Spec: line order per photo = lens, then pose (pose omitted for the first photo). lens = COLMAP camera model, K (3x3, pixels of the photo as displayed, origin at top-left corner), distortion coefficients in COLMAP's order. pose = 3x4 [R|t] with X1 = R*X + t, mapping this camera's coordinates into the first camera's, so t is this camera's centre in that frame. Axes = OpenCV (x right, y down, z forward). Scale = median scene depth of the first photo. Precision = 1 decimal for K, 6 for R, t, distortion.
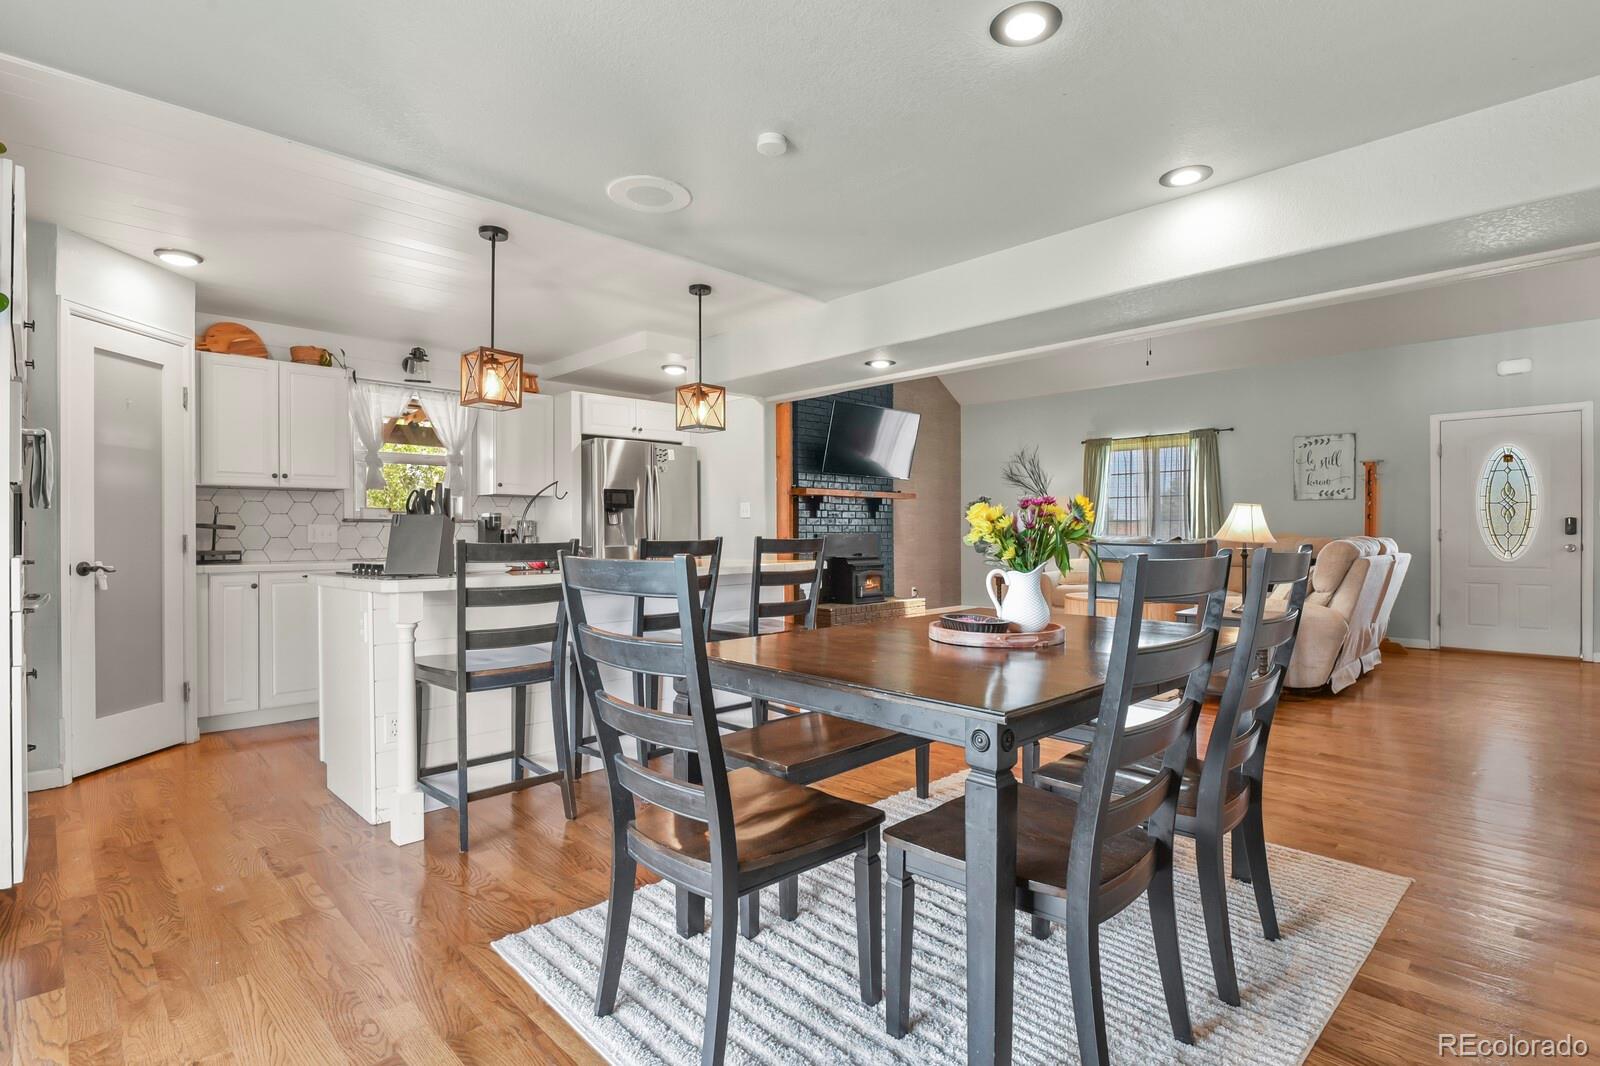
lens RADIAL K [[772.8, 0, 810.1], [0, 772.8, 531.0], [0, 0, 1]] dist [-0.007579, 0.005283]
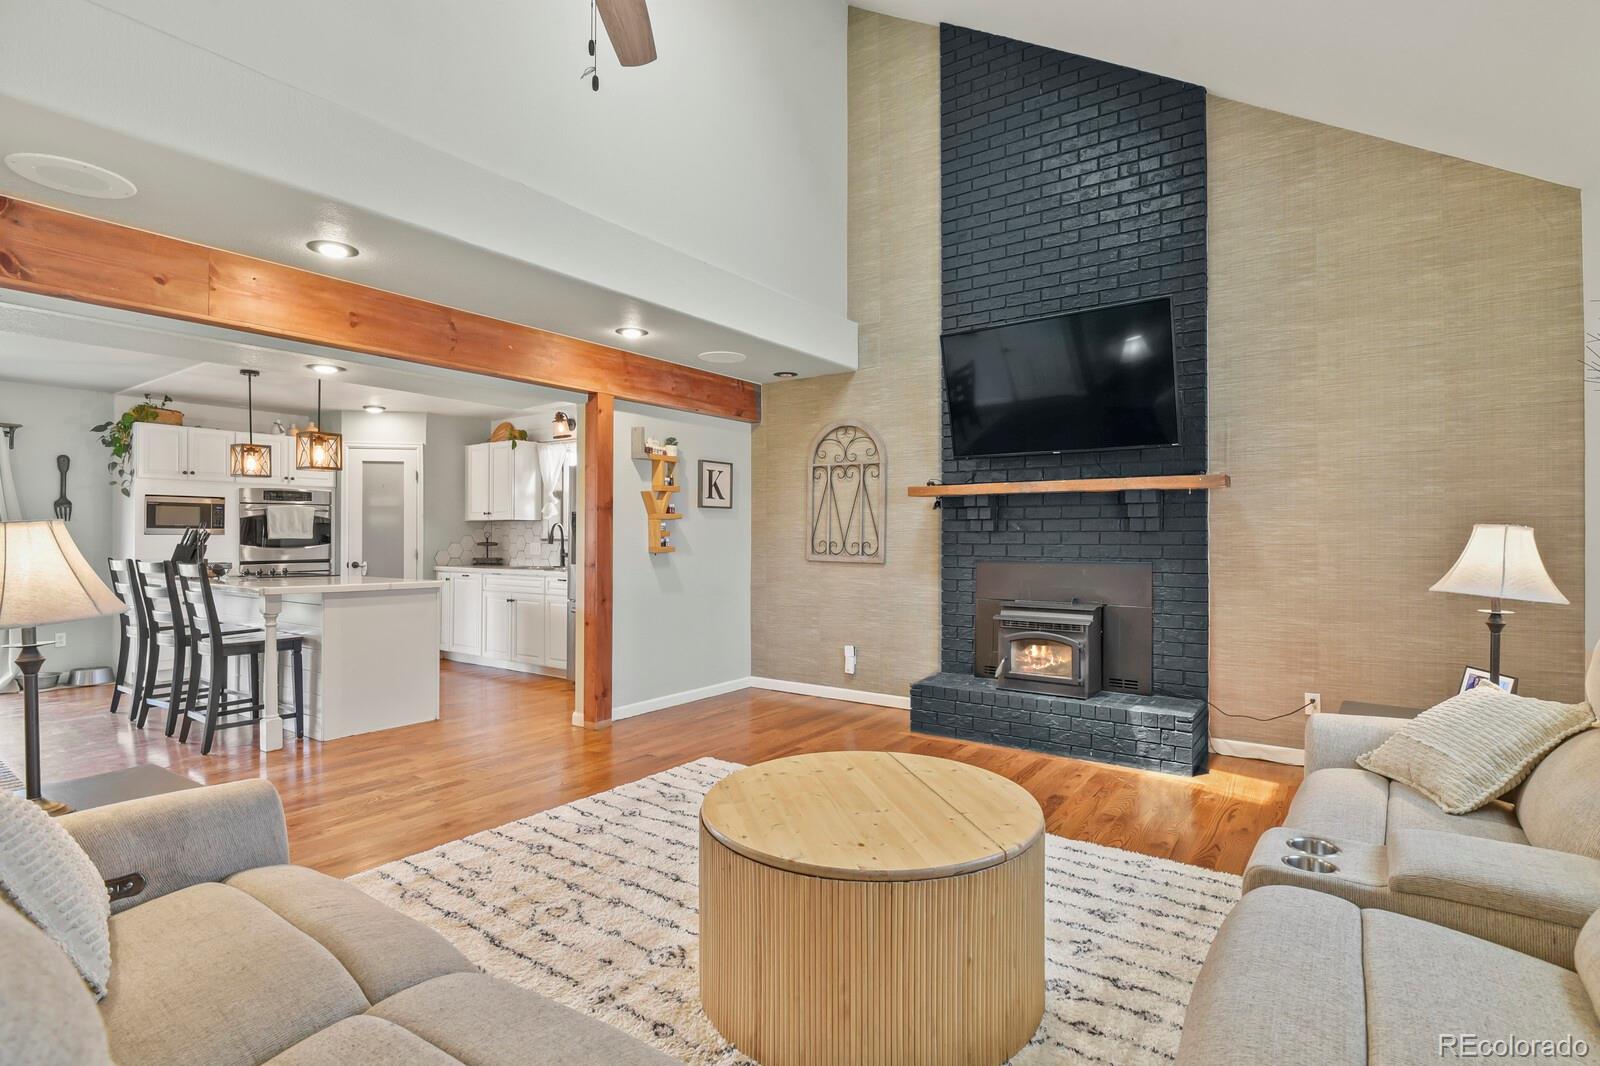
lens RADIAL K [[772.8, 0, 807.9], [0, 772.8, 534.2], [0, 0, 1]] dist [-0.007579, 0.005283]
pose [[0.183761, 0.003903, -0.982963, 0.916461], [0.001167, 0.999991, 0.004189, -0.030304], [0.982970, -0.001917, 0.183755, 1.201988]]
